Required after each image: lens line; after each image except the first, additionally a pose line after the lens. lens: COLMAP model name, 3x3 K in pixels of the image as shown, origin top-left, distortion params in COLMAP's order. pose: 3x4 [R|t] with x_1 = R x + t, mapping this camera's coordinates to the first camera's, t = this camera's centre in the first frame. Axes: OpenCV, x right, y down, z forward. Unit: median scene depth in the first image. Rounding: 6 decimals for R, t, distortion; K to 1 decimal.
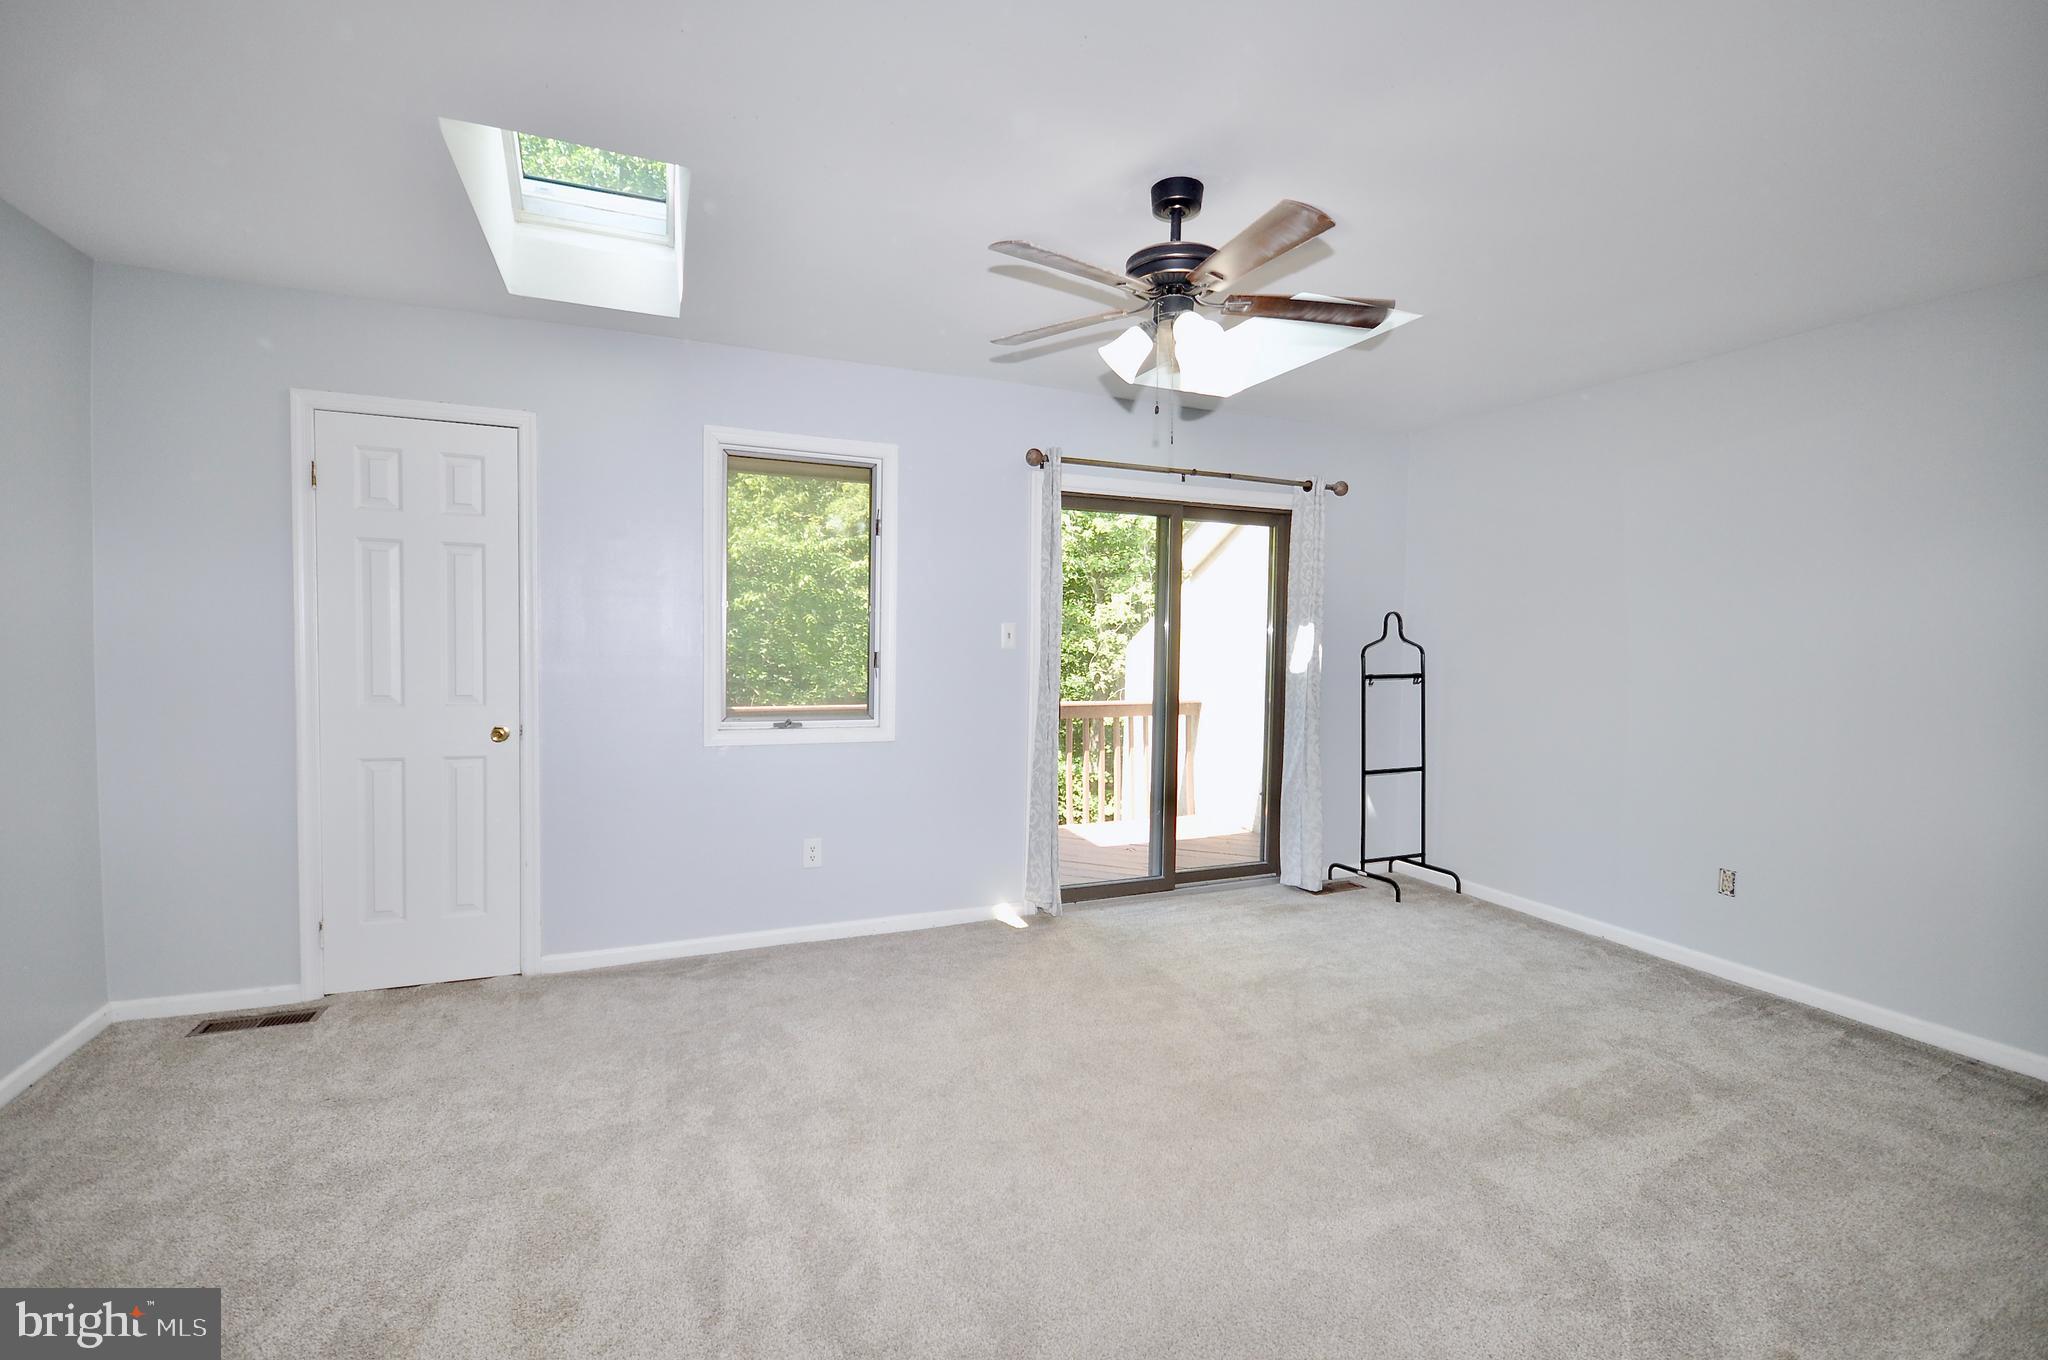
lens RADIAL K [[898.4, 0, 1024.0], [0, 898.4, 680.0], [0, 0, 1]] dist [0.014316, -0.016666]
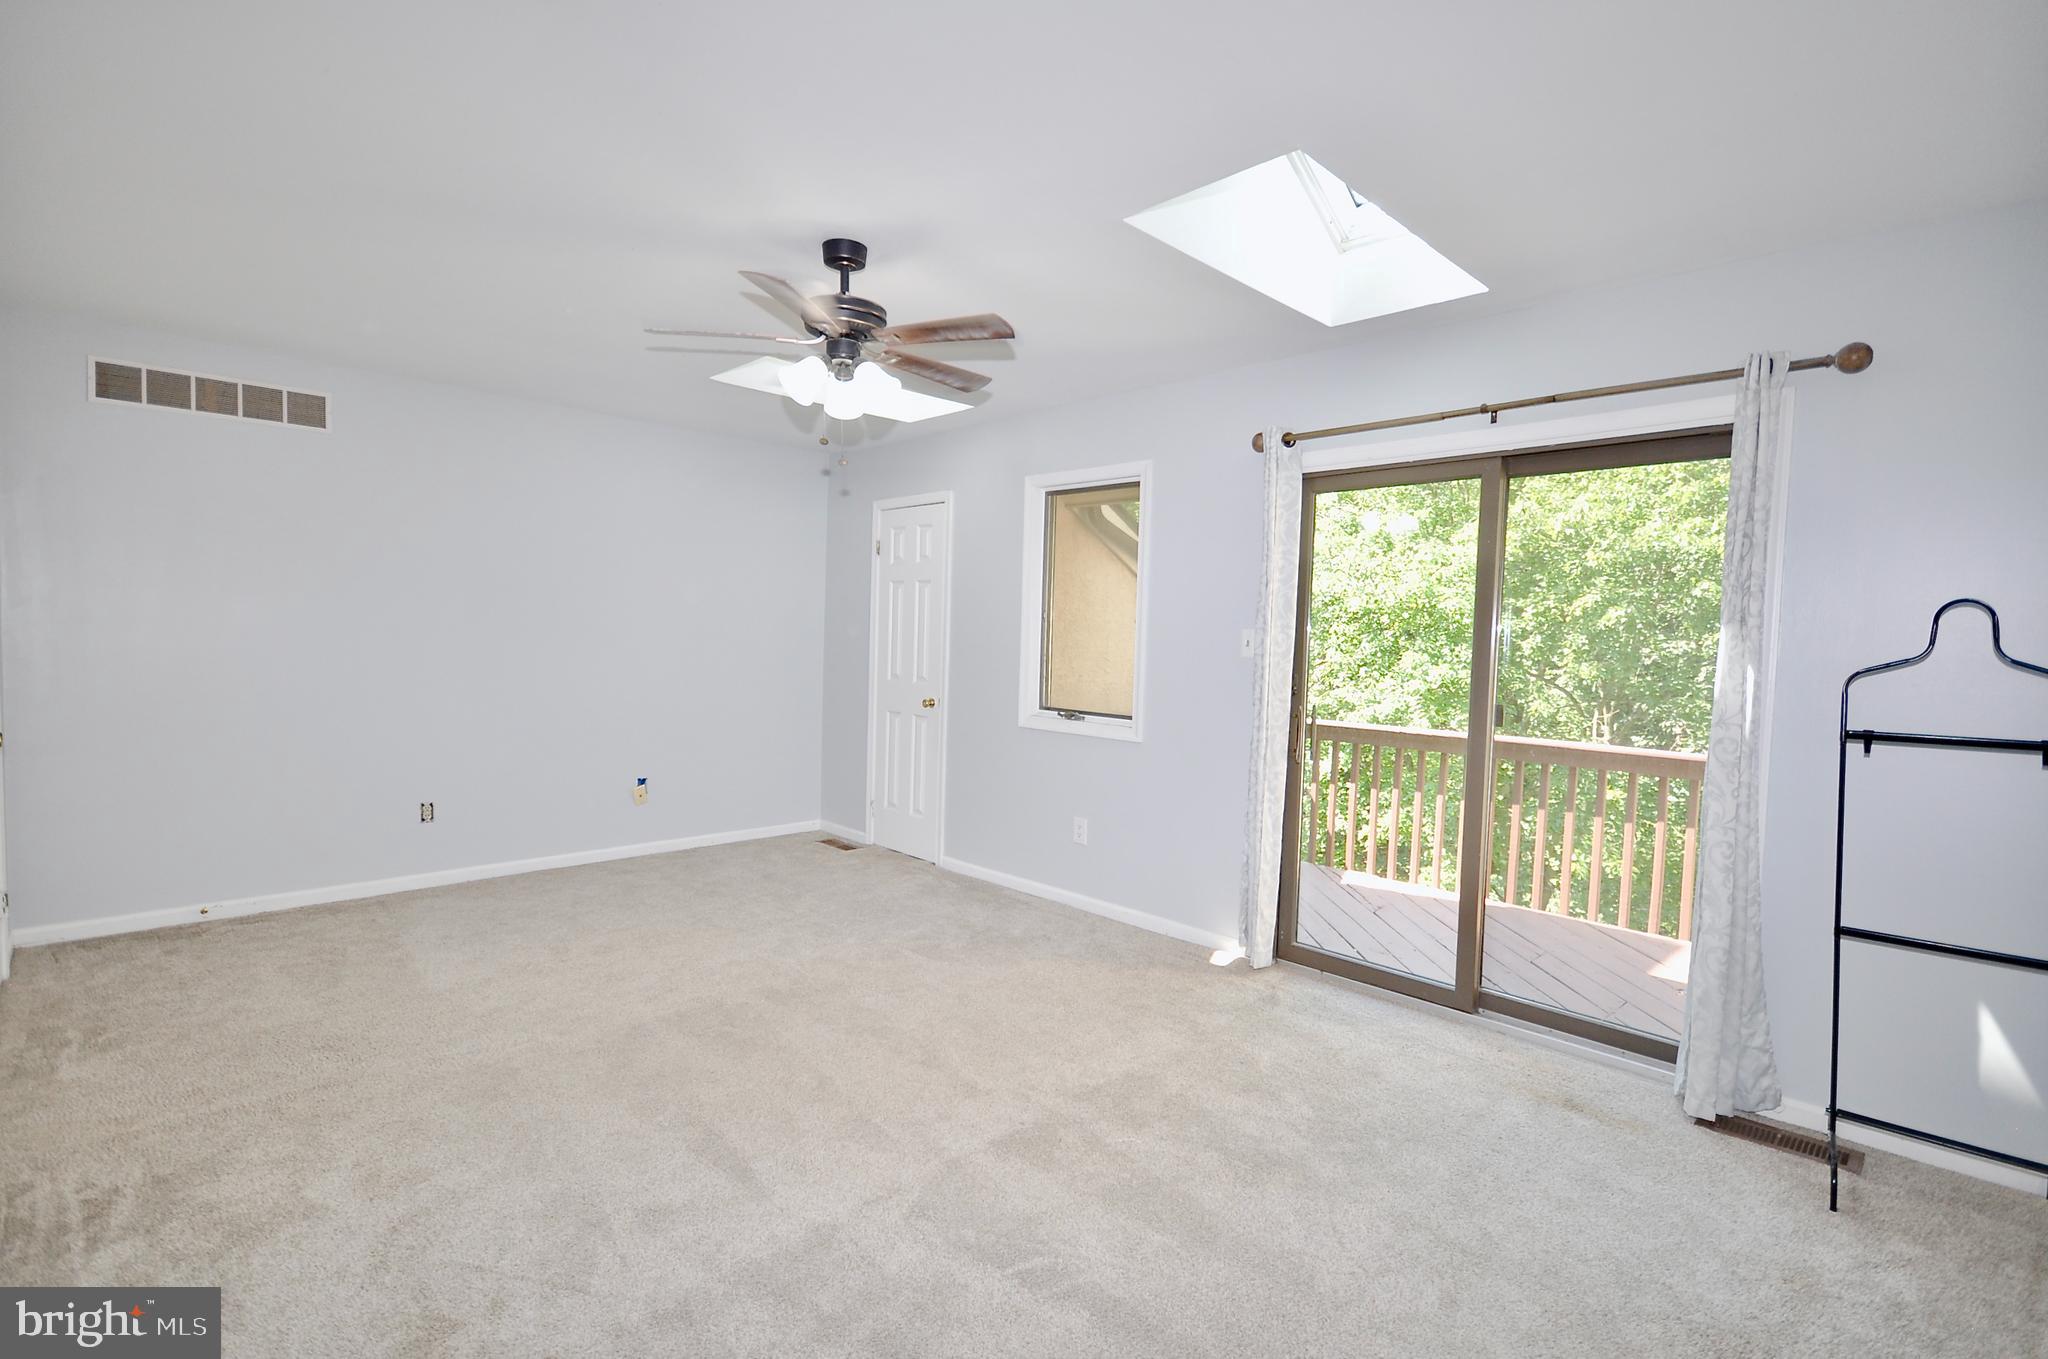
lens RADIAL K [[955.7, 0, 1024.0], [0, 955.7, 679.5], [0, 0, 1]] dist [0.020912, 0.000179]
pose [[0.363815, 0.037722, -0.930707, 0.938990], [-0.070332, 0.997440, 0.012934, -0.011320], [0.928812, 0.060753, 0.365537, 0.517325]]
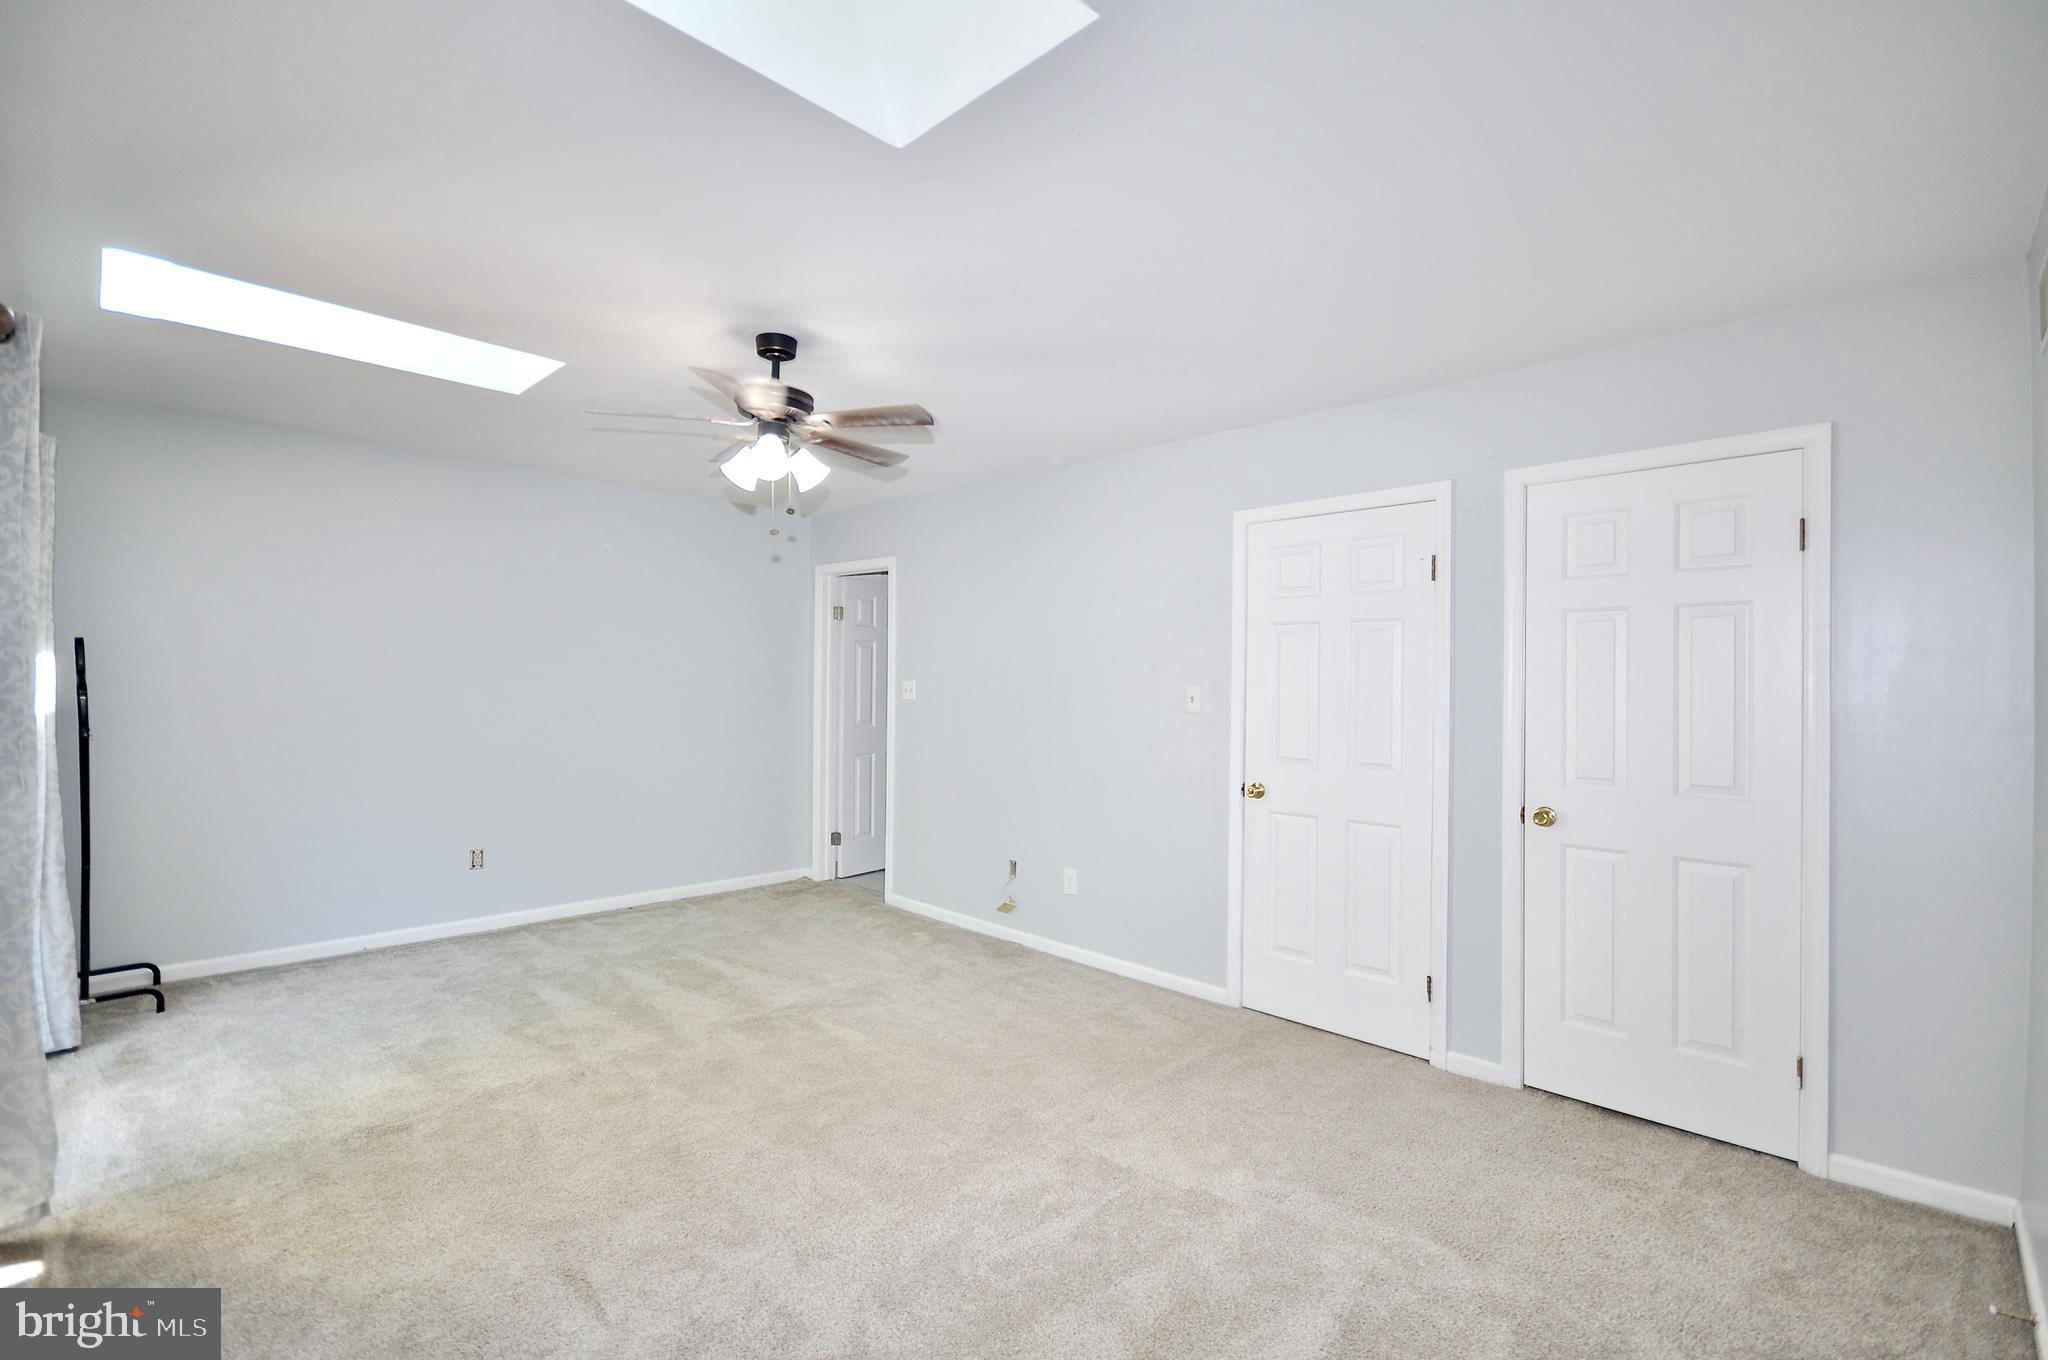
lens RADIAL K [[898.4, 0, 1024.0], [0, 898.4, 680.0], [0, 0, 1]] dist [0.014316, -0.016666]
pose [[-0.393933, -0.020287, 0.918915, -0.754586], [0.023773, 0.999197, 0.032250, -0.062519], [-0.918831, 0.034550, -0.393135, 0.780724]]
